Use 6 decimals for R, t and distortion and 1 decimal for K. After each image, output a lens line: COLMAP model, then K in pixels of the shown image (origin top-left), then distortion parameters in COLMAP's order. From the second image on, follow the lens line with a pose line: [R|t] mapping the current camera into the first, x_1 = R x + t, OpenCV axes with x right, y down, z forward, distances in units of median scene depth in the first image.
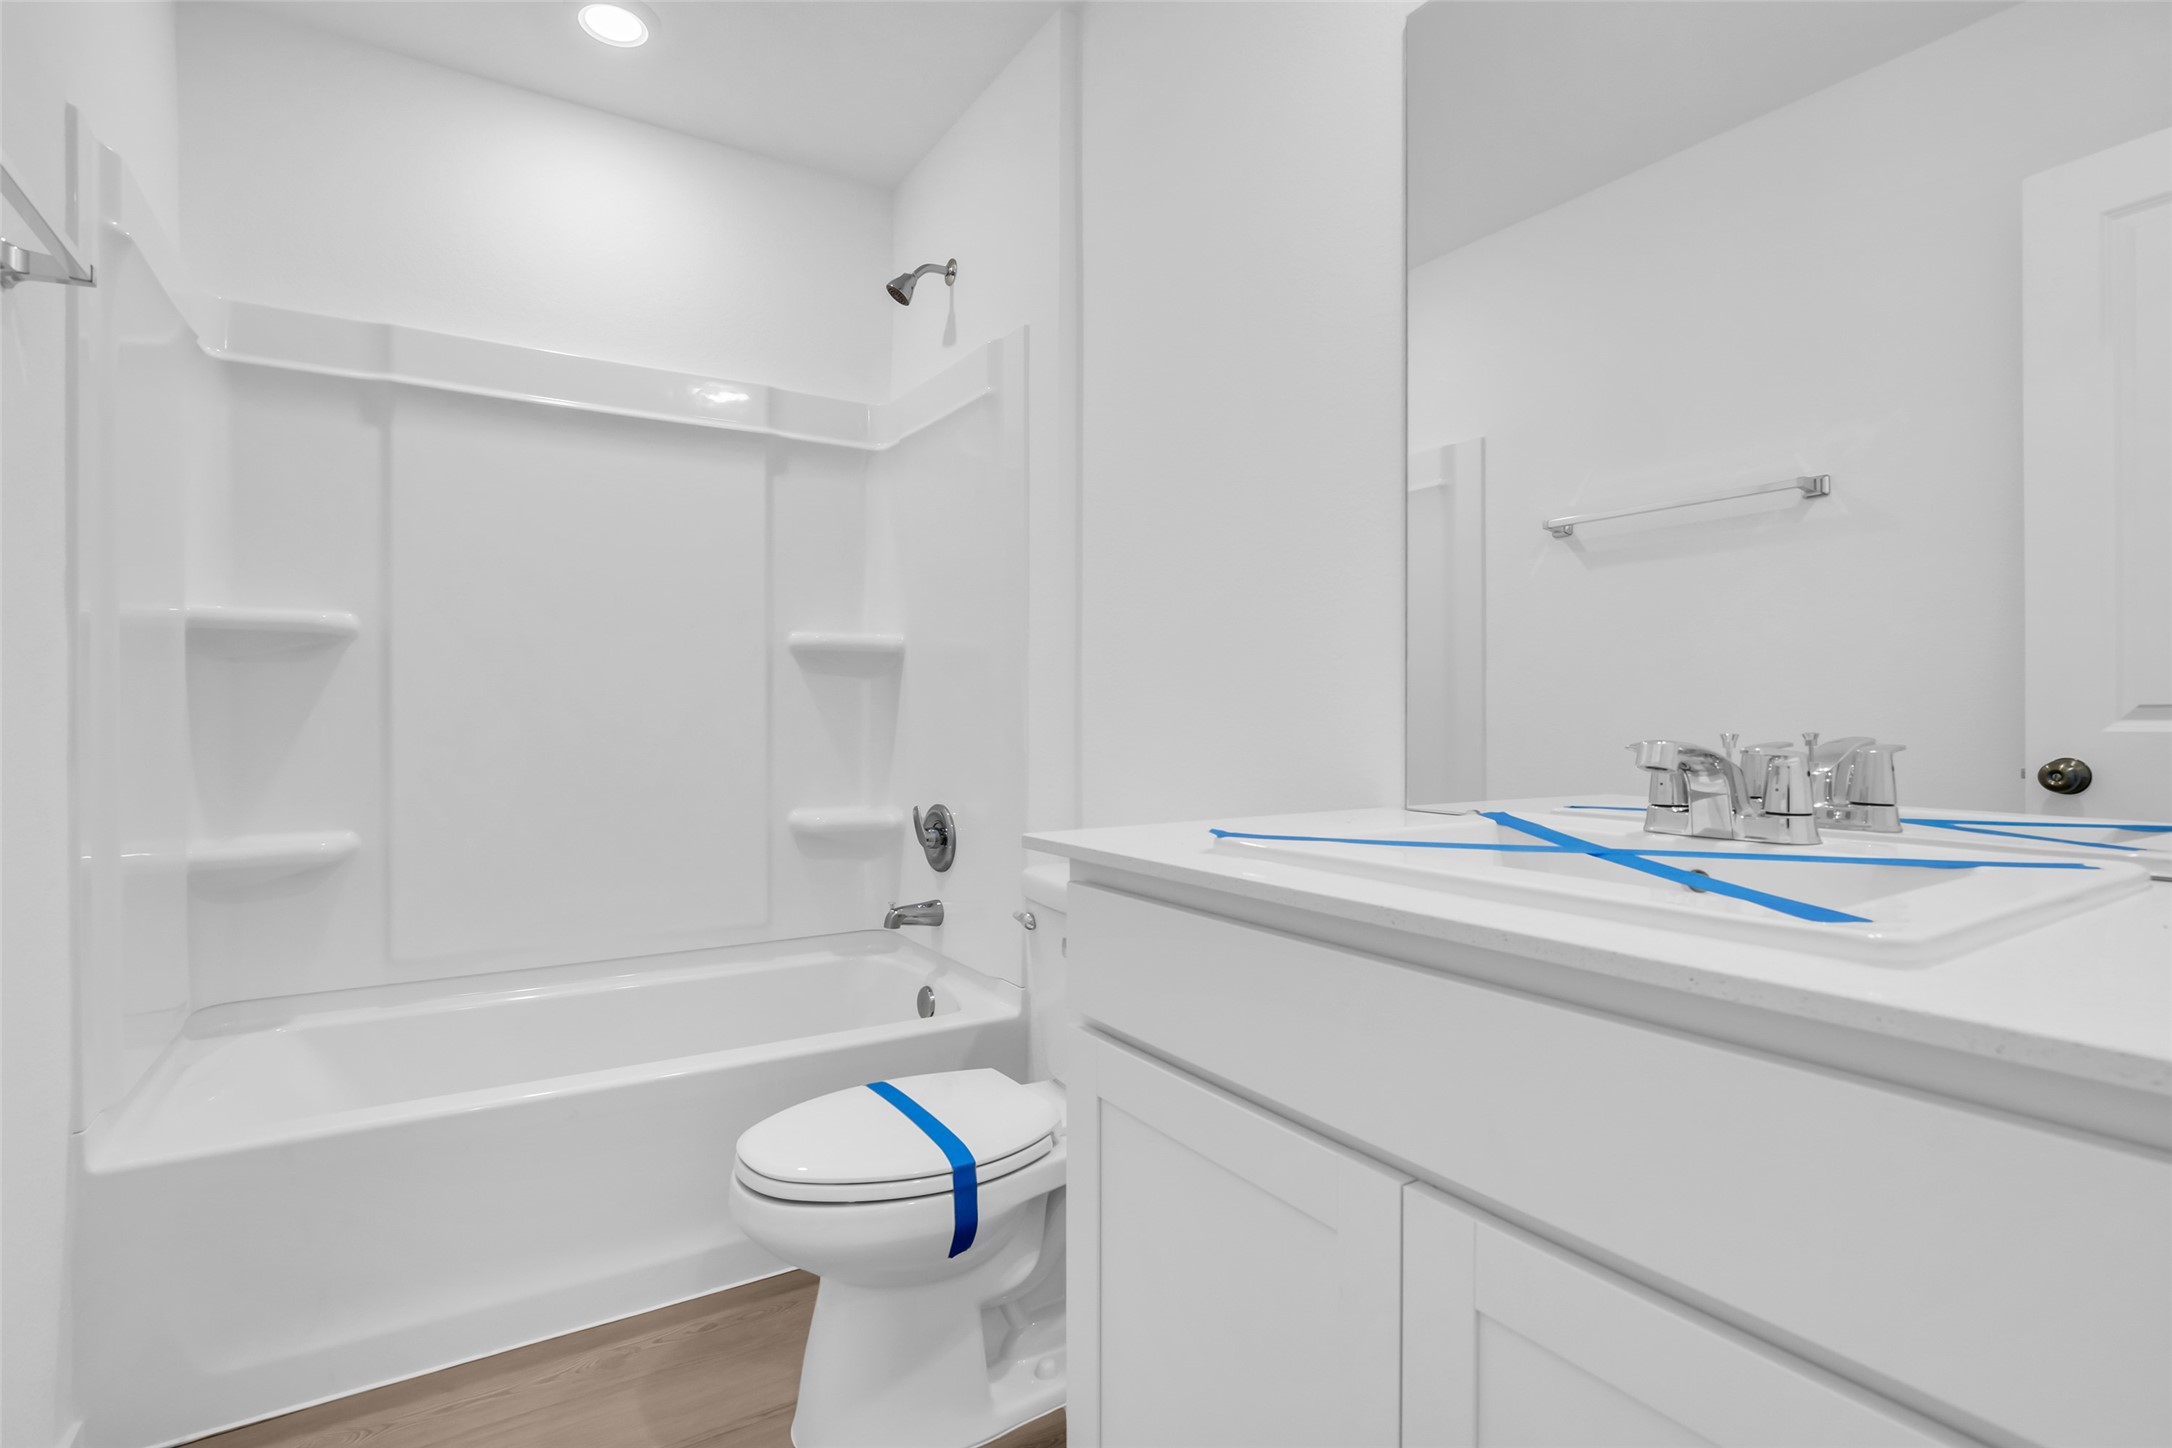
lens RADIAL K [[1013.6, 0, 1077.0], [0, 1013.6, 748.9], [0, 0, 1]] dist [-0.019960, 0.007743]
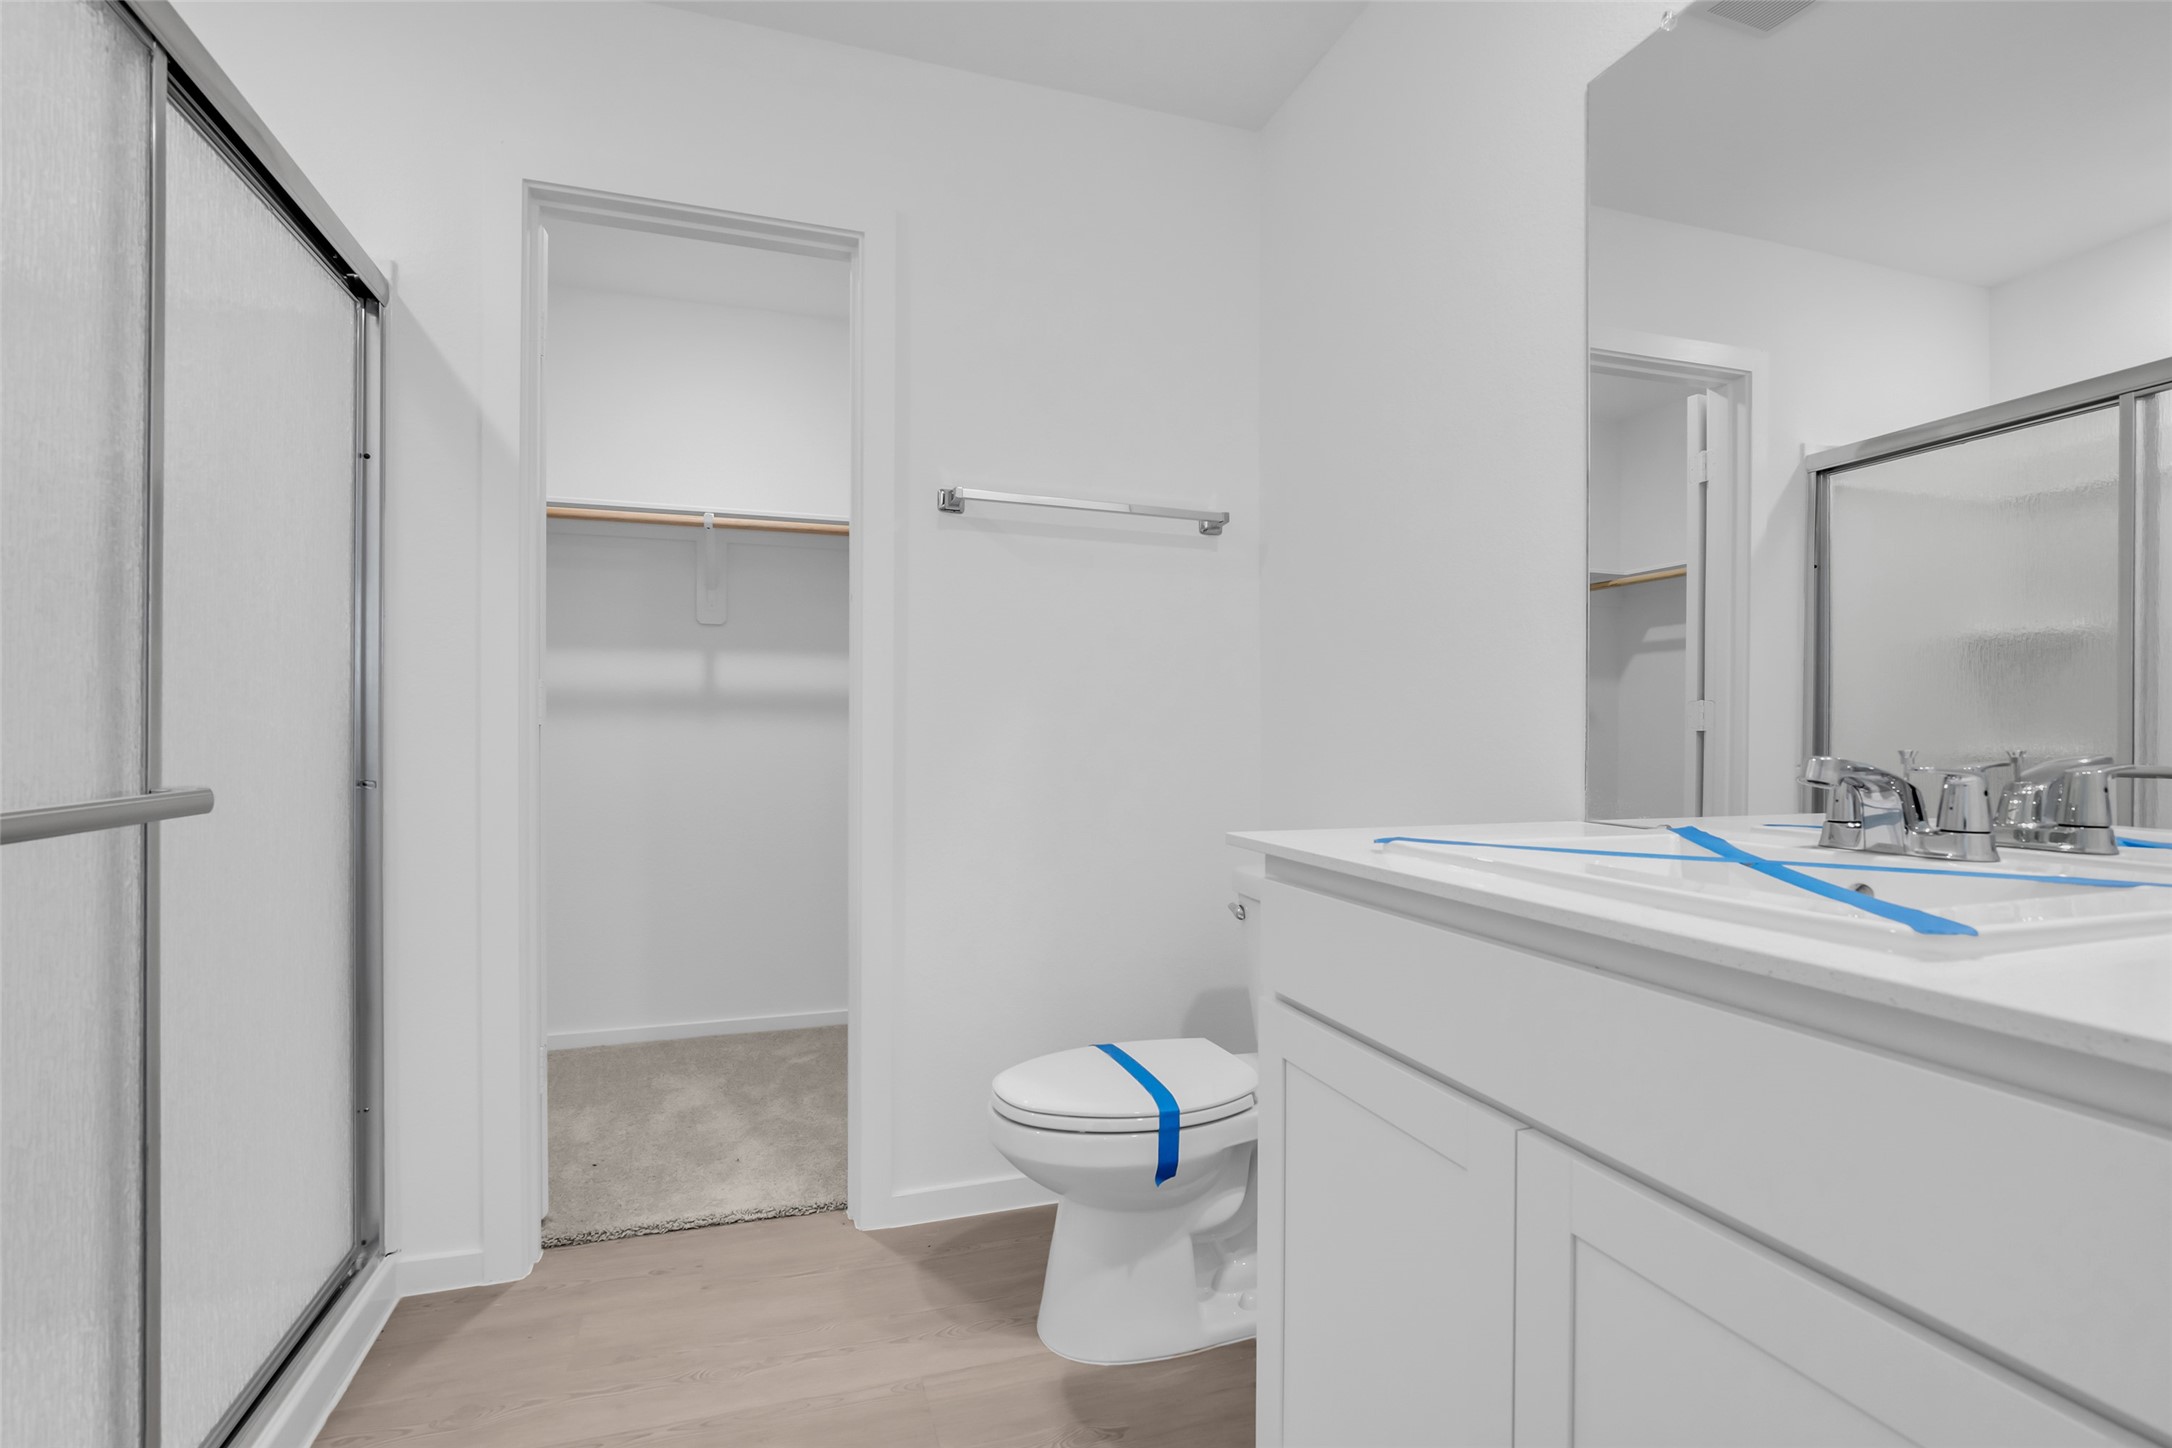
lens RADIAL K [[1004.4, 0, 1077.4], [0, 1004.4, 753.3], [0, 0, 1]] dist [-0.019905, 0.011676]
pose [[0.967737, 0.006521, -0.251879, 0.080410], [-0.008184, 0.999951, -0.005555, -0.002767], [0.251831, 0.007438, 0.967743, -0.201798]]
